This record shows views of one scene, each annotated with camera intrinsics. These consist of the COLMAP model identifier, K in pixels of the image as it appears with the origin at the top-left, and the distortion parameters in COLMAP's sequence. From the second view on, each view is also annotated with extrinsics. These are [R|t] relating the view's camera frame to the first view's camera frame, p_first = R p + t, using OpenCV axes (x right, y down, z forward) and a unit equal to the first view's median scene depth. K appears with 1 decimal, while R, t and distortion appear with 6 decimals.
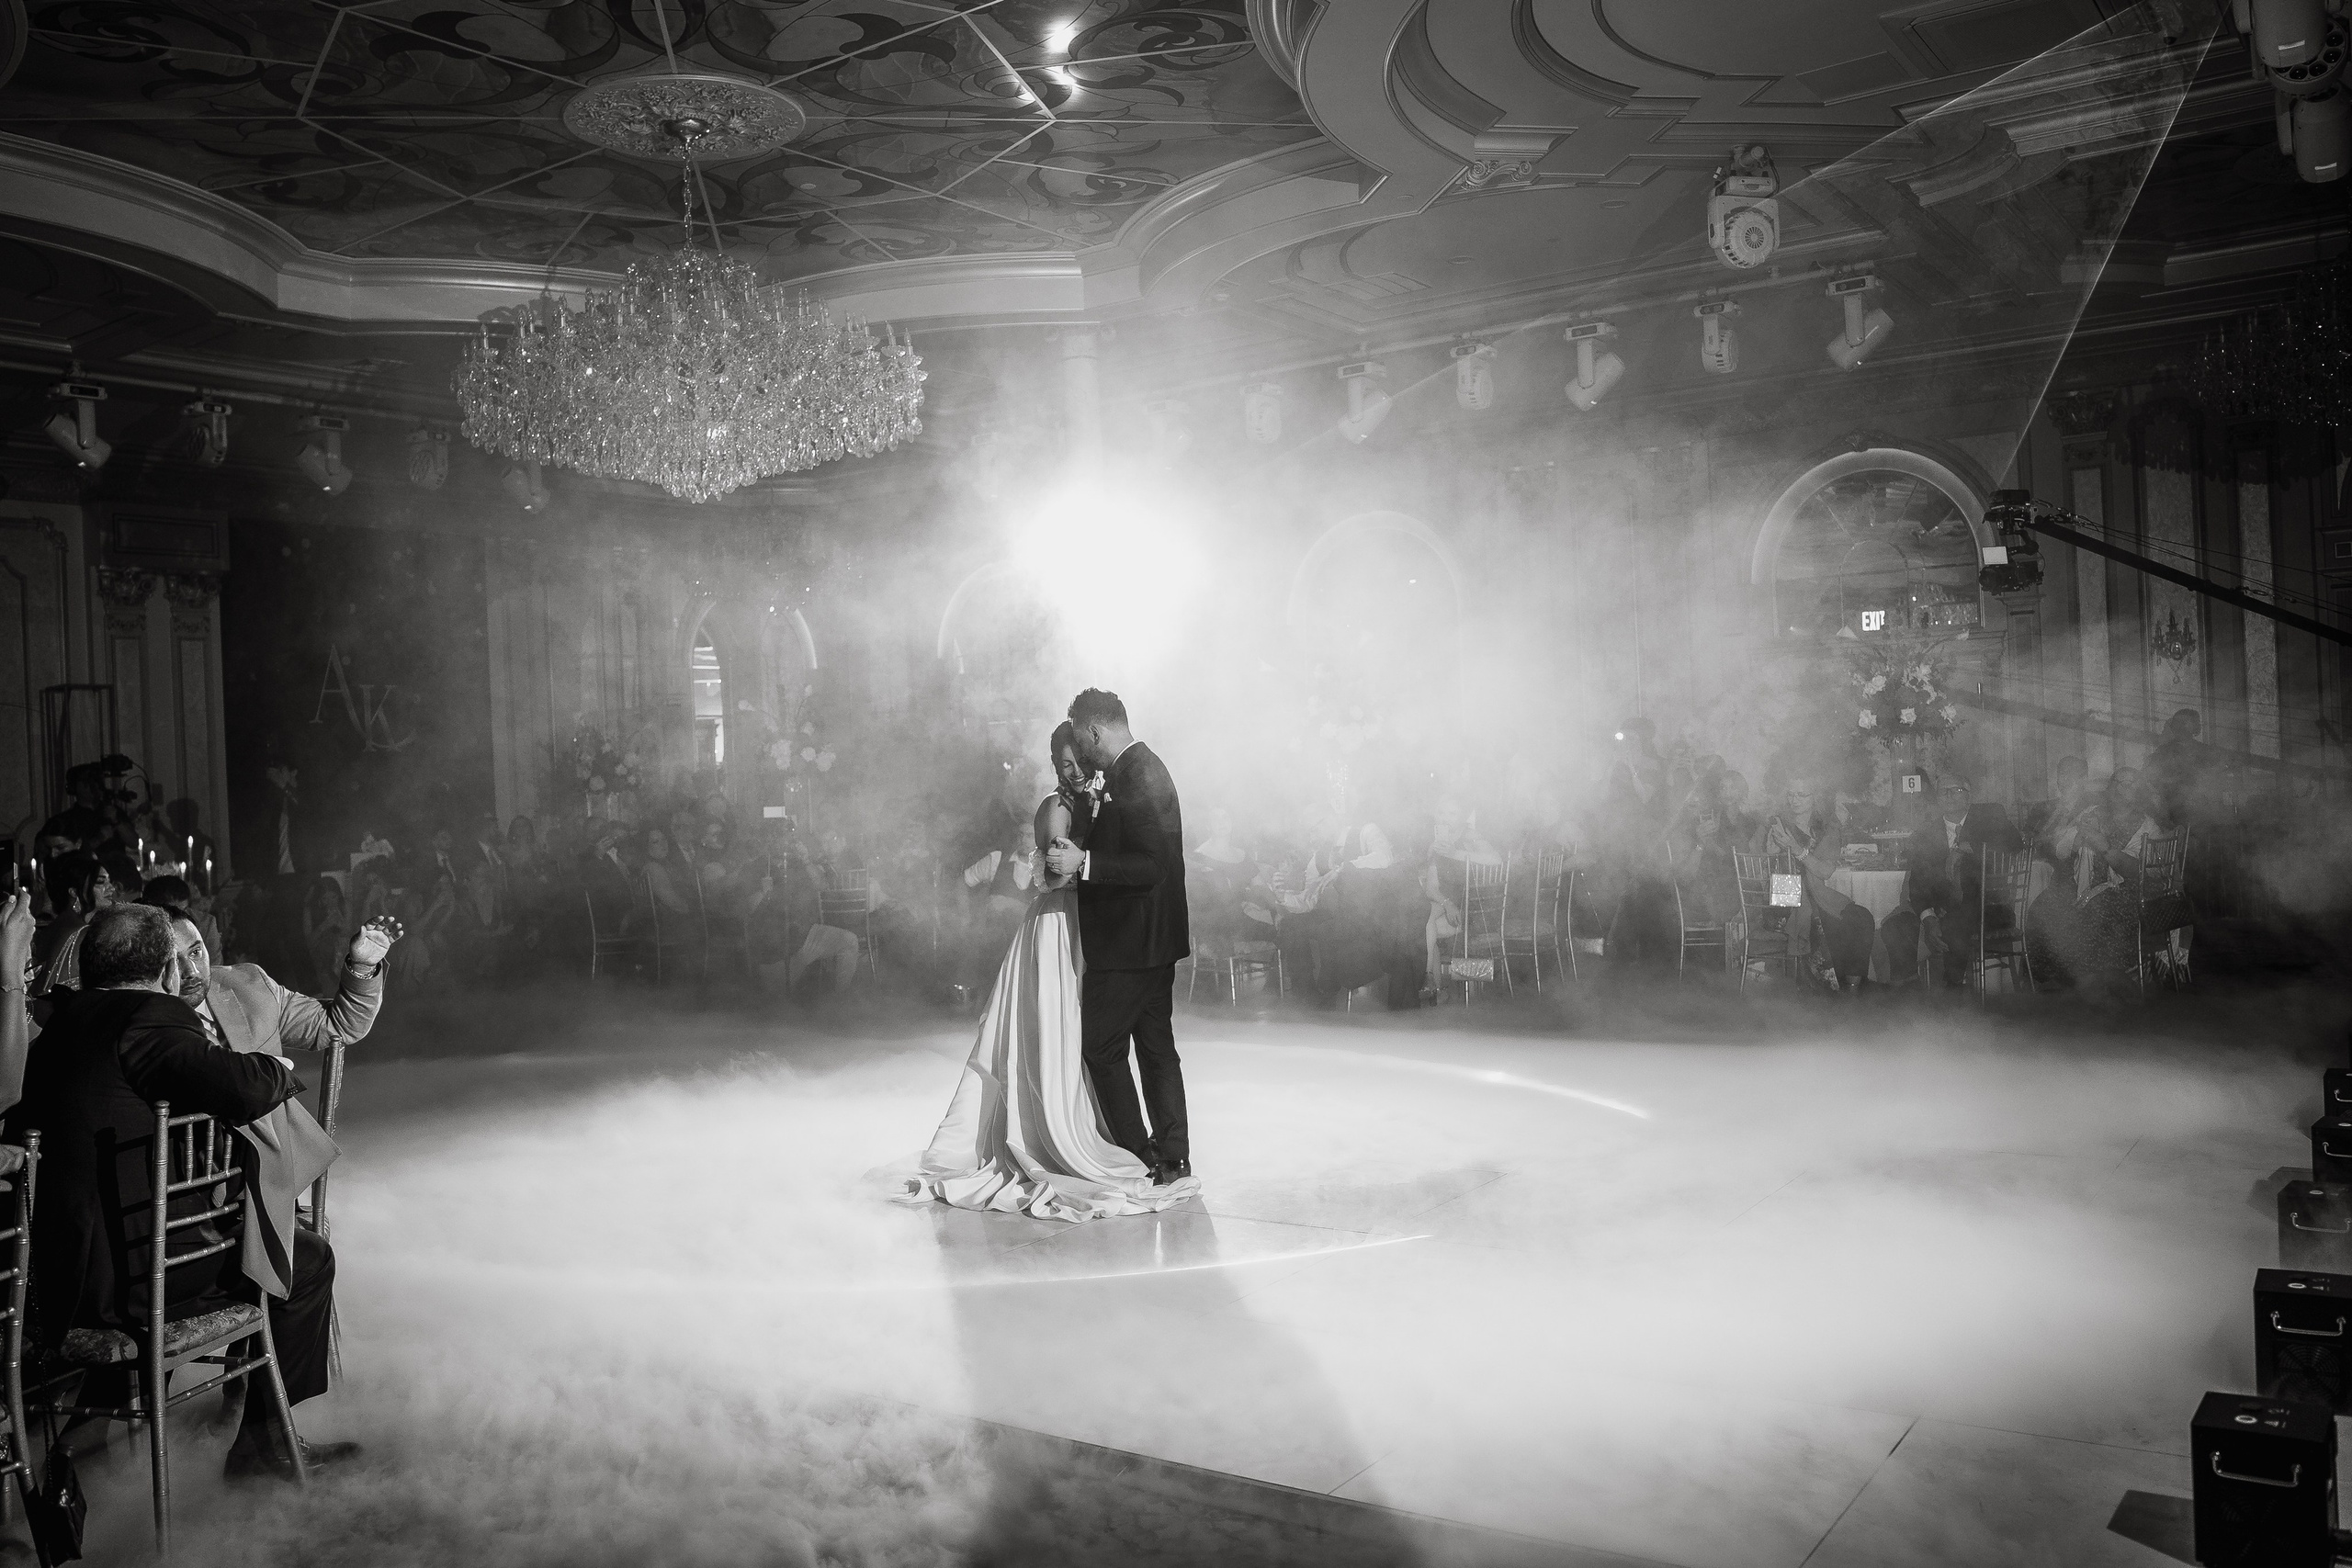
lens RADIAL K [[1820.2, 0, 1180.6], [0, 1820.2, 778.7], [0, 0, 1]] dist [-0.037663, -0.002774]
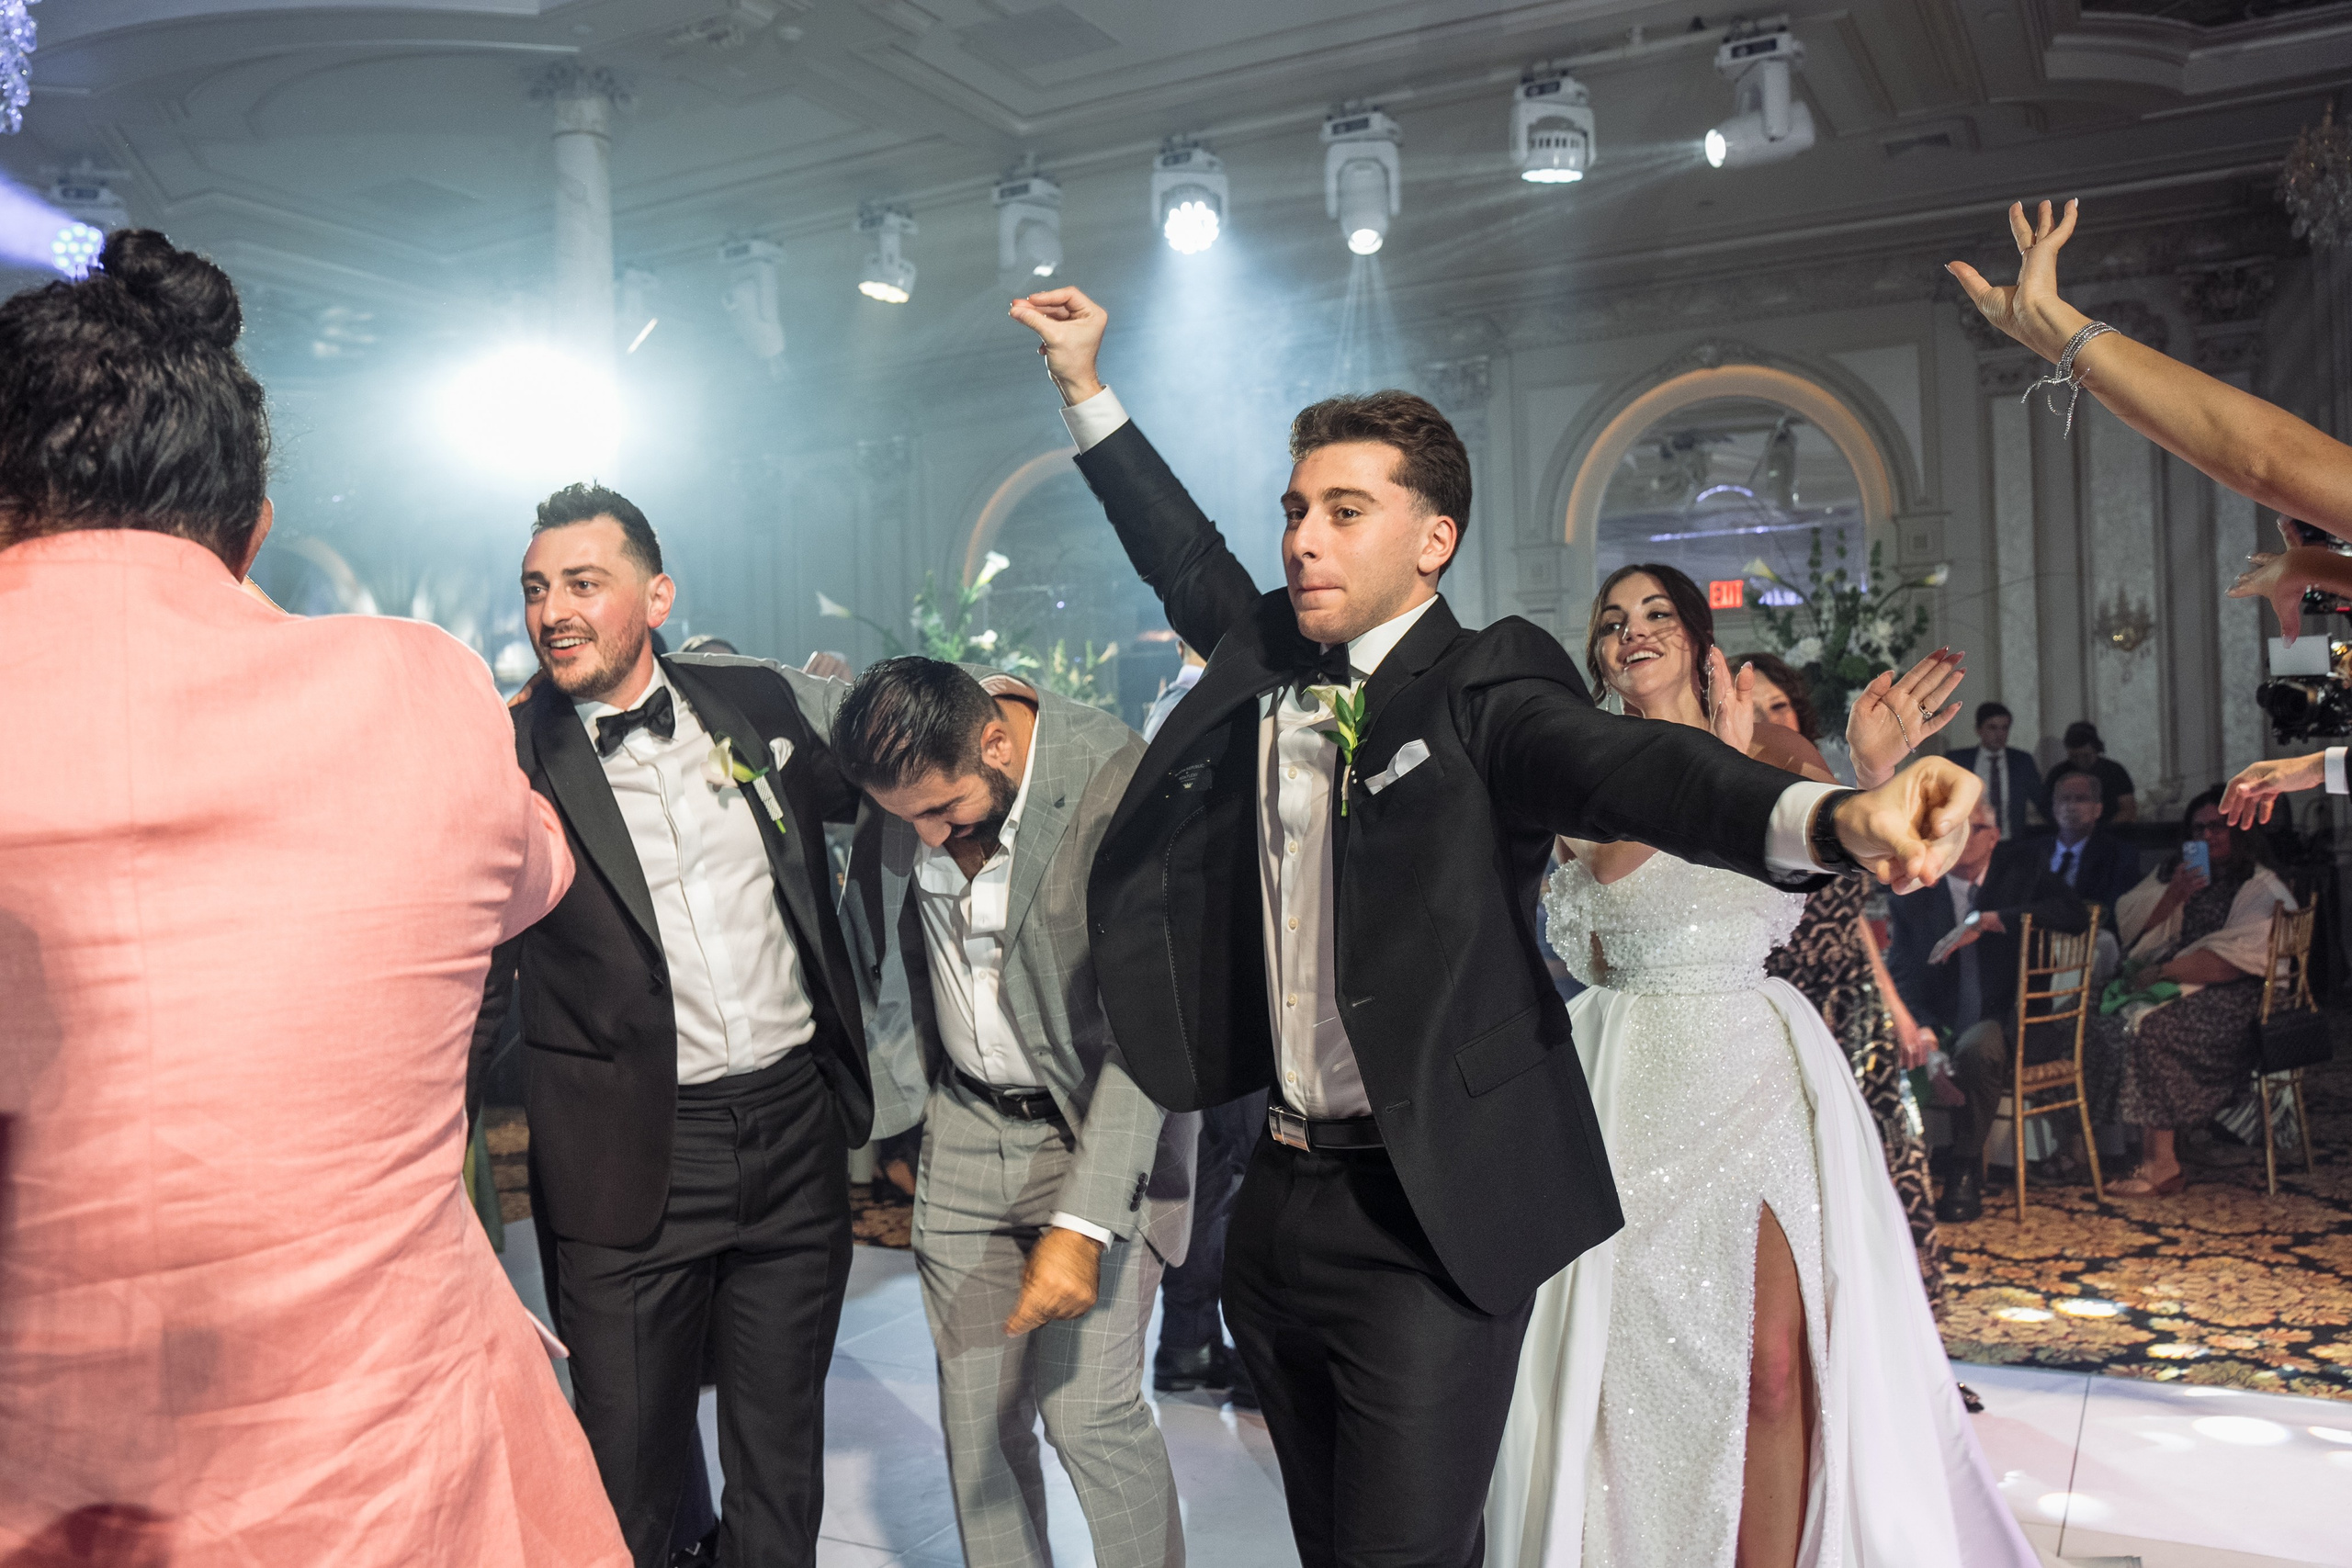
lens RADIAL K [[1958.2, 0, 1174.0], [0, 1958.2, 788.1], [0, 0, 1]] dist [0.007369, 0.002312]
pose [[0.991323, 0.013154, 0.130787, 0.069933], [-0.012172, 0.999891, -0.008301, 0.002723], [-0.130882, 0.006637, 0.991376, 0.308759]]
